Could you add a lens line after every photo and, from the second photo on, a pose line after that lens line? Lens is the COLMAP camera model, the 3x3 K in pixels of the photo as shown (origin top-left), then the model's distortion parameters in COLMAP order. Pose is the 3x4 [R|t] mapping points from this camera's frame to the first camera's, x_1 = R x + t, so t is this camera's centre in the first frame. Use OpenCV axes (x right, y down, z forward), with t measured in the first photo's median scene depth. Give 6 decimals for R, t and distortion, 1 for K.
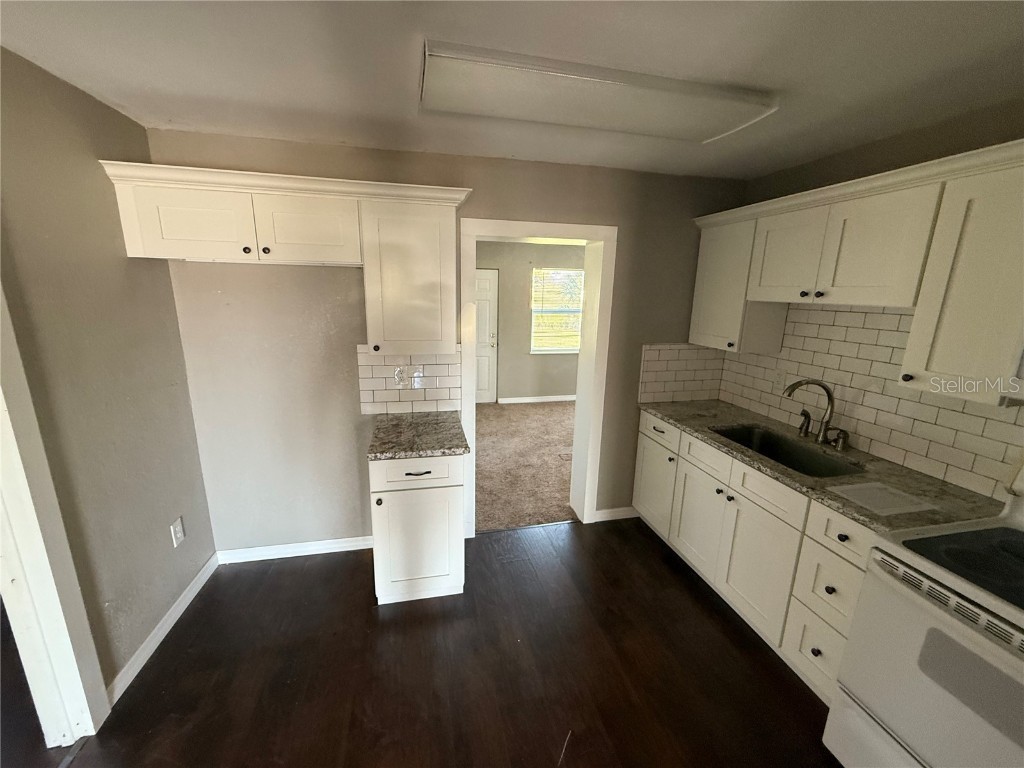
lens RADIAL K [[407.7, 0, 509.7], [0, 407.7, 384.2], [0, 0, 1]] dist [-0.003381, -0.000107]
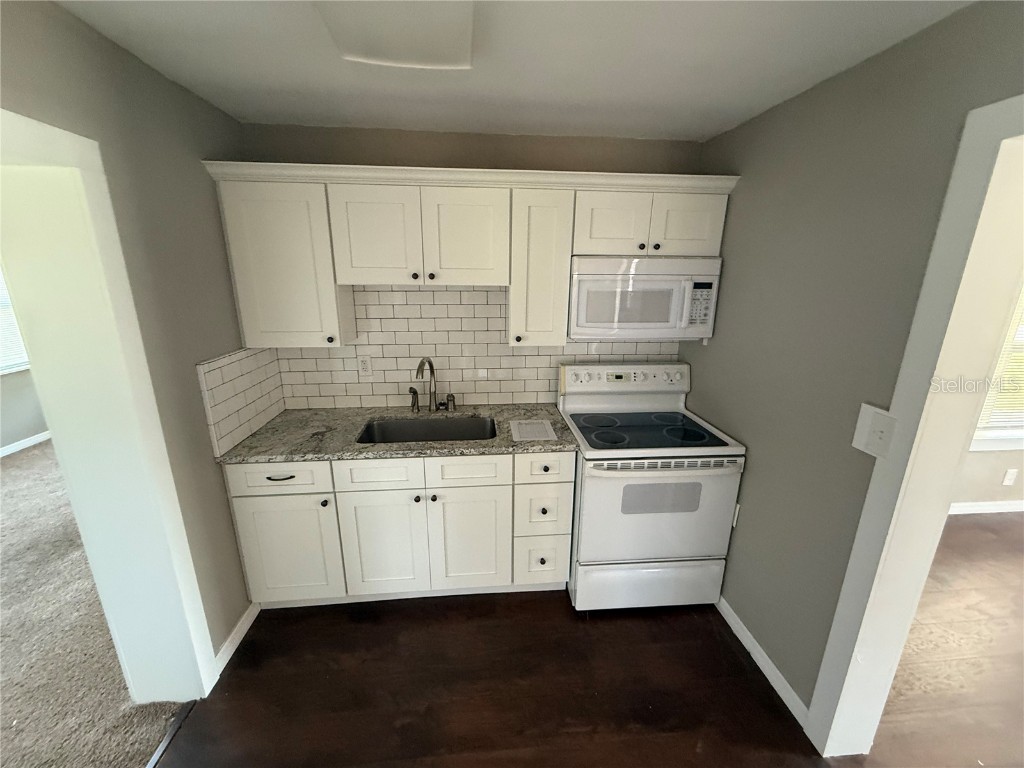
lens RADIAL K [[407.7, 0, 509.7], [0, 407.7, 384.2], [0, 0, 1]] dist [-0.003381, -0.000107]
pose [[0.134778, -0.274547, 0.952081, -0.243169], [0.221352, 0.944909, 0.241144, -0.147791], [-0.965836, 0.178244, 0.188124, 0.585461]]
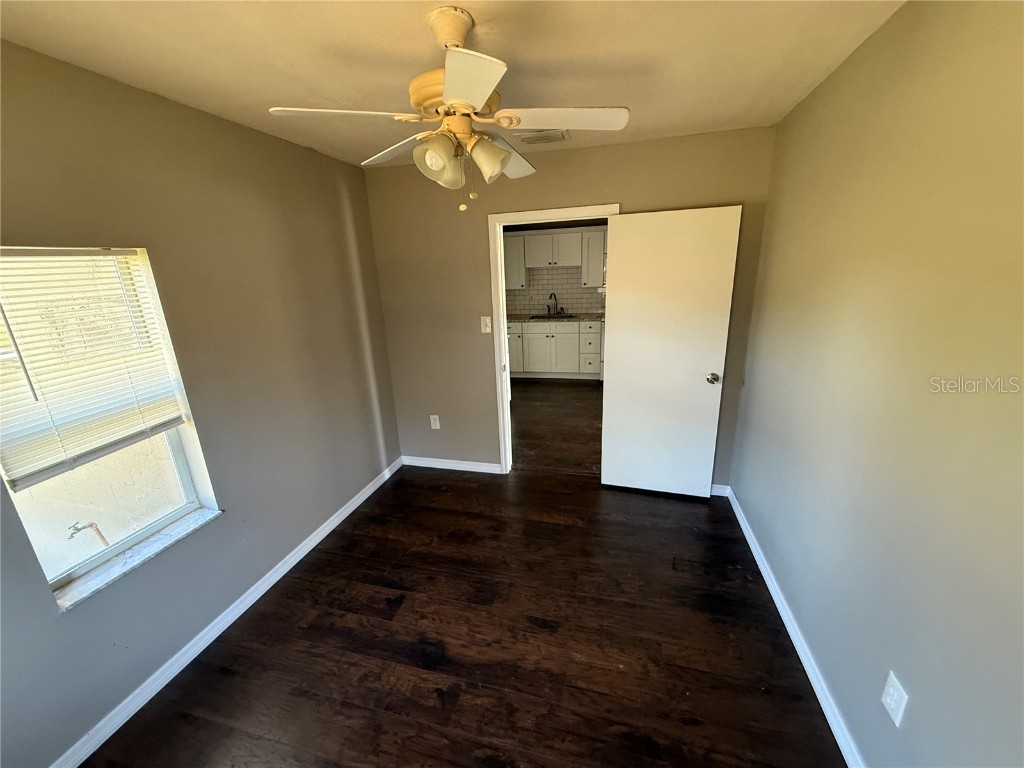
lens RADIAL K [[407.7, 0, 509.7], [0, 407.7, 384.2], [0, 0, 1]] dist [-0.003381, -0.000107]
pose [[0.465839, -0.291329, 0.835537, -2.014231], [0.253096, 0.948667, 0.189665, -0.021170], [-0.847901, 0.123117, 0.515660, -0.175264]]
